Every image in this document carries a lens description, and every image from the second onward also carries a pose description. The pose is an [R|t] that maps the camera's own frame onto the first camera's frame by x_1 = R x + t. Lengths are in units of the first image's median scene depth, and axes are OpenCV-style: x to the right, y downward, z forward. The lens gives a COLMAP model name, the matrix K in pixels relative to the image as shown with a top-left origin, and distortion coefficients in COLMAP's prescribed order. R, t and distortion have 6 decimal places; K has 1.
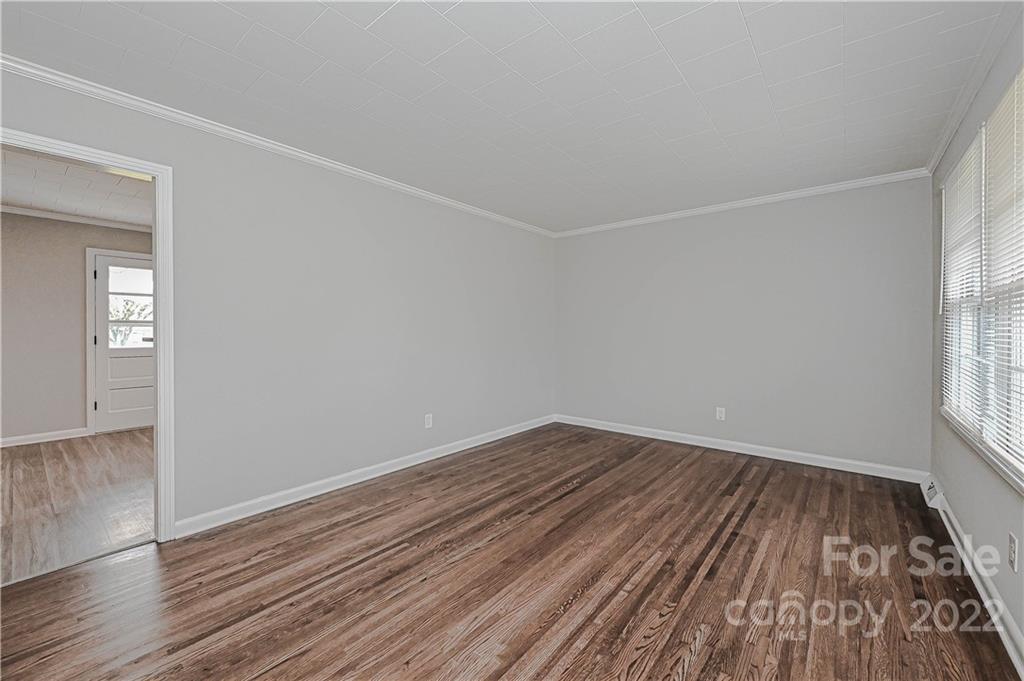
lens RADIAL K [[411.2, 0, 510.0], [0, 411.2, 335.0], [0, 0, 1]] dist [-0.006130, 0.000465]
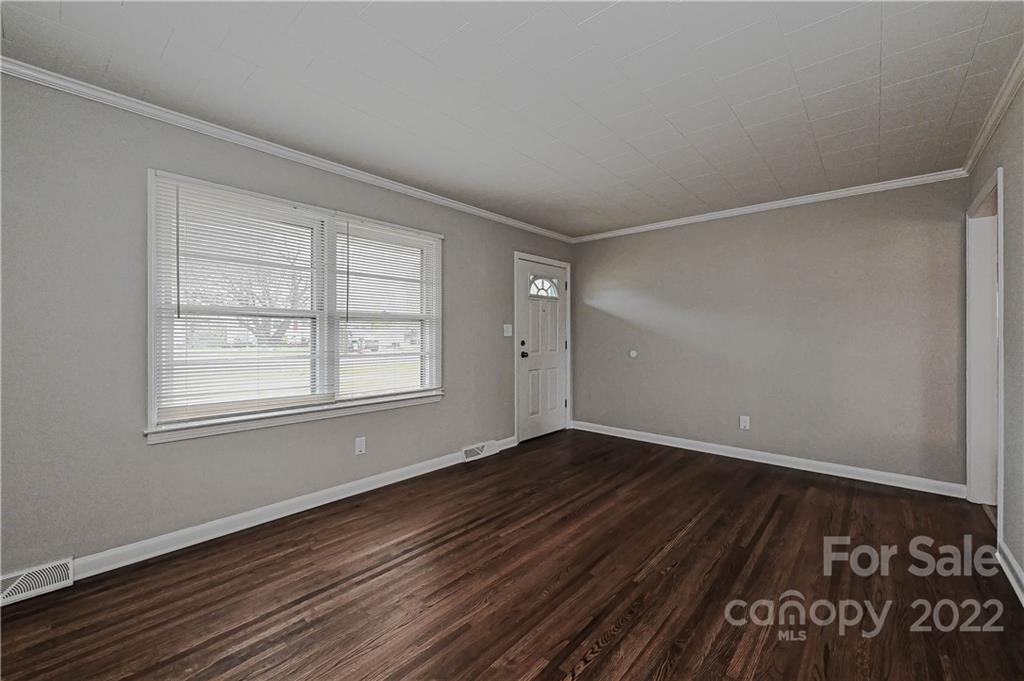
lens RADIAL K [[411.2, 0, 510.3], [0, 411.2, 338.0], [0, 0, 1]] dist [-0.006130, 0.000465]
pose [[-0.999269, -0.002026, 0.038188, 0.262311], [-0.001146, 0.999734, 0.023051, -0.026743], [-0.038224, 0.022991, -0.999005, 1.845234]]
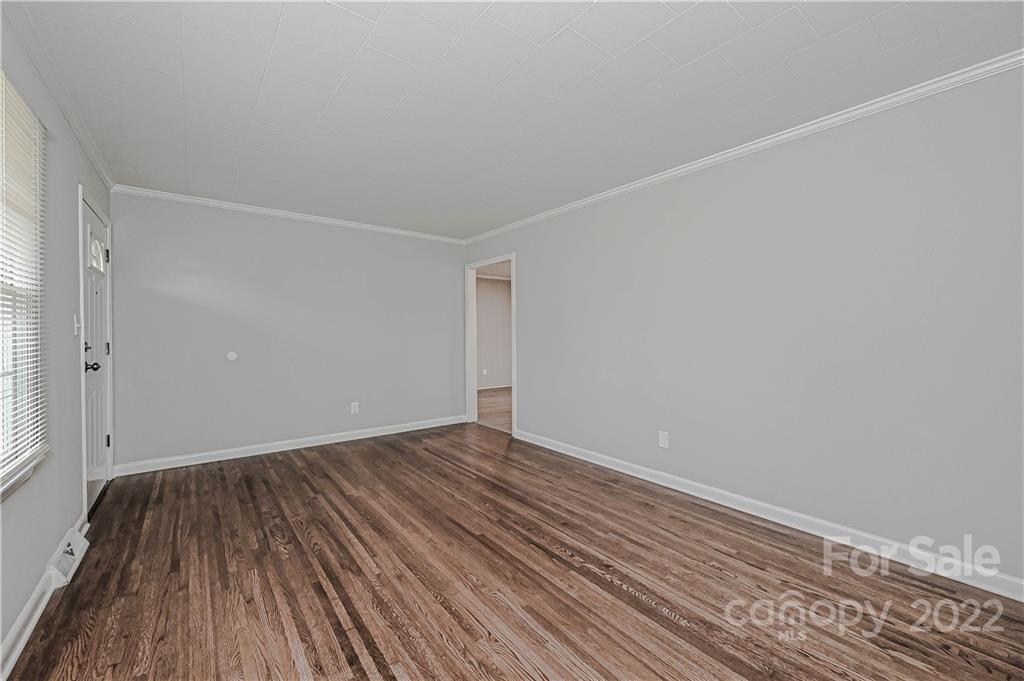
lens RADIAL K [[411.2, 0, 507.6], [0, 411.2, 325.8], [0, 0, 1]] dist [-0.006130, 0.000465]
pose [[-0.222755, -0.015238, -0.974755, 1.064699], [-0.012684, 0.999839, -0.012731, -0.016335], [0.974792, 0.009528, -0.222912, 1.307631]]
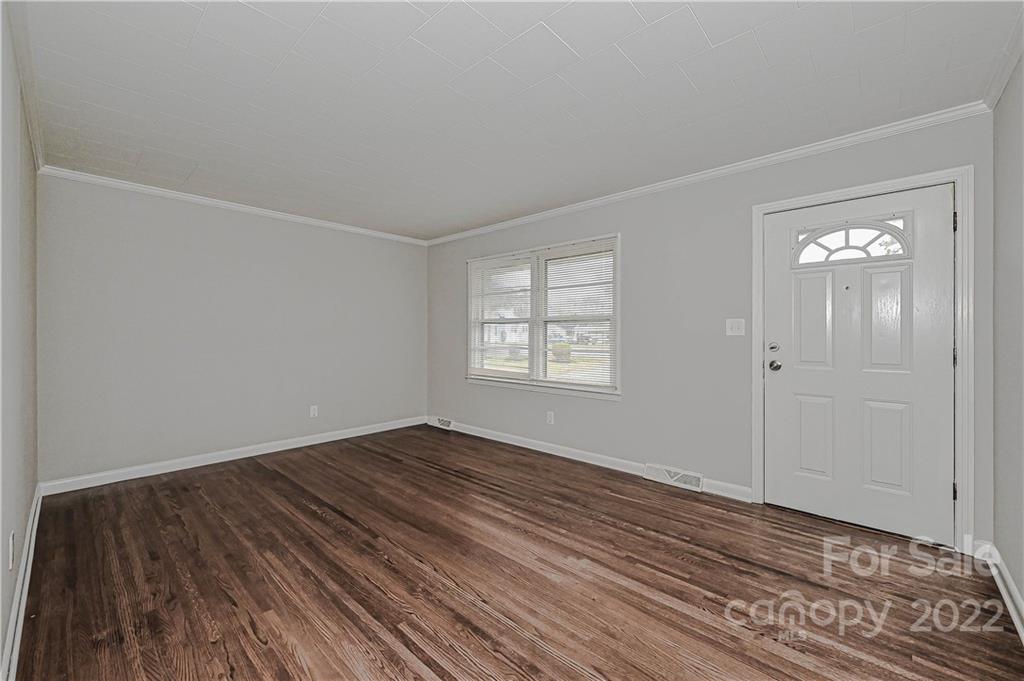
lens RADIAL K [[411.2, 0, 512.2], [0, 411.2, 338.5], [0, 0, 1]] dist [-0.006130, 0.000465]
pose [[0.049715, -0.012234, 0.998689, -0.882301], [0.013488, 0.999842, 0.011576, -0.008392], [-0.998672, 0.012895, 0.049872, 0.689314]]
